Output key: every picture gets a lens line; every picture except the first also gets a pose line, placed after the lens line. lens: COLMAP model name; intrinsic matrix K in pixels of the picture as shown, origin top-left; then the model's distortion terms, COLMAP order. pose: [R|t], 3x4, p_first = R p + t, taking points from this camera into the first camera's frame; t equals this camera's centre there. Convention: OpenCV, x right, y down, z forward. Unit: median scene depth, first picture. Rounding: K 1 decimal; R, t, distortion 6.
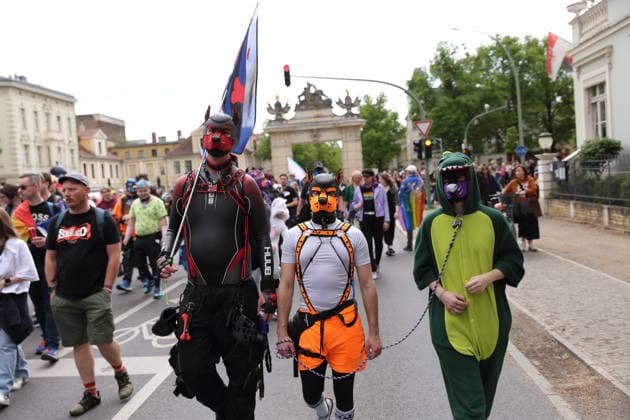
lens RADIAL K [[437.4, 0, 315.0], [0, 437.4, 210.0], [0, 0, 1]] dist [-0.105926, 0.090294]
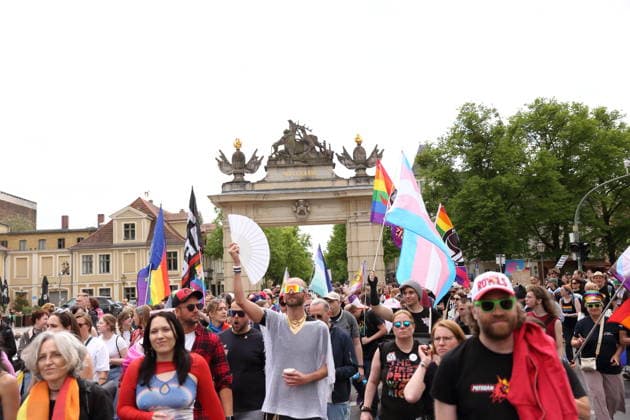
lens RADIAL K [[567.6, 0, 315.0], [0, 567.6, 210.0], [0, 0, 1]] dist [-0.008292, 0.010441]
pose [[0.997995, 0.038320, 0.050374, -0.018606], [-0.027130, 0.978064, -0.206531, -0.020384], [-0.057183, 0.204751, 0.977142, 0.270576]]
